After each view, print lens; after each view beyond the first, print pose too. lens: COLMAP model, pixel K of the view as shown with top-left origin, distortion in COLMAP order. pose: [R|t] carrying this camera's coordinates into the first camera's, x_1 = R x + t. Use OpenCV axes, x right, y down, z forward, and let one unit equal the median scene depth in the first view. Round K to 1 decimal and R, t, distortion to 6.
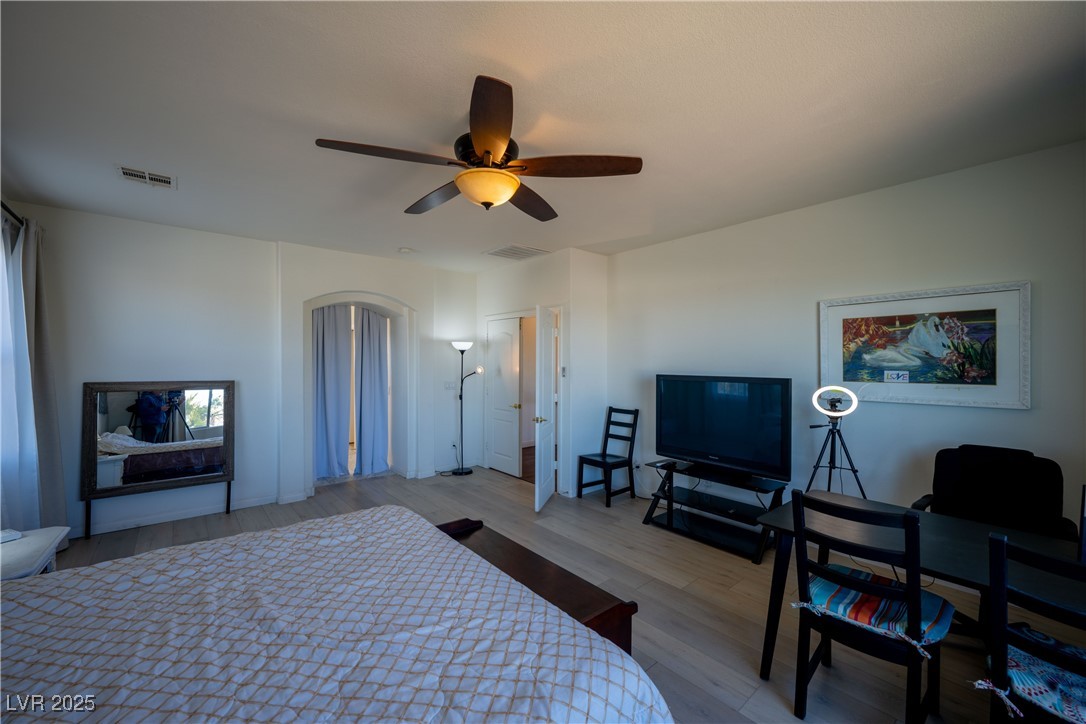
lens RADIAL K [[430.9, 0, 543.3], [0, 430.9, 362.1], [0, 0, 1]] dist [0.002748, 0.000107]
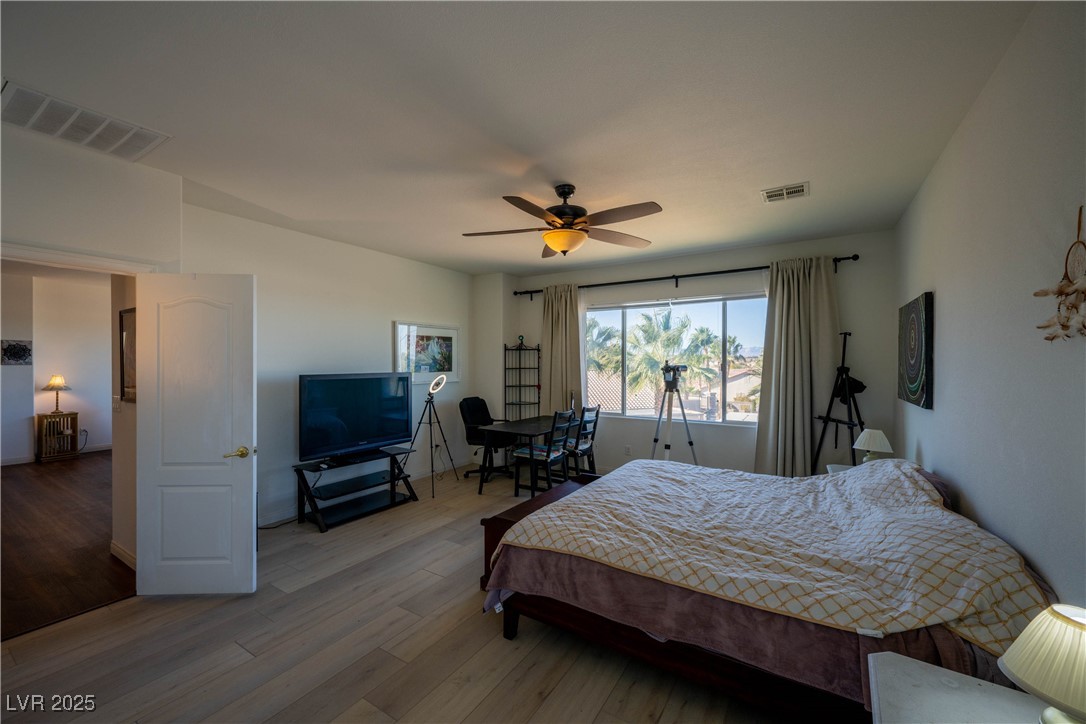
lens RADIAL K [[430.9, 0, 542.6], [0, 430.9, 362.2], [0, 0, 1]] dist [0.002748, 0.000107]
pose [[-0.301219, -0.004859, 0.953543, -1.097316], [-0.001937, 0.999988, 0.004483, -0.004911], [-0.953553, -0.000497, -0.301225, 1.119949]]
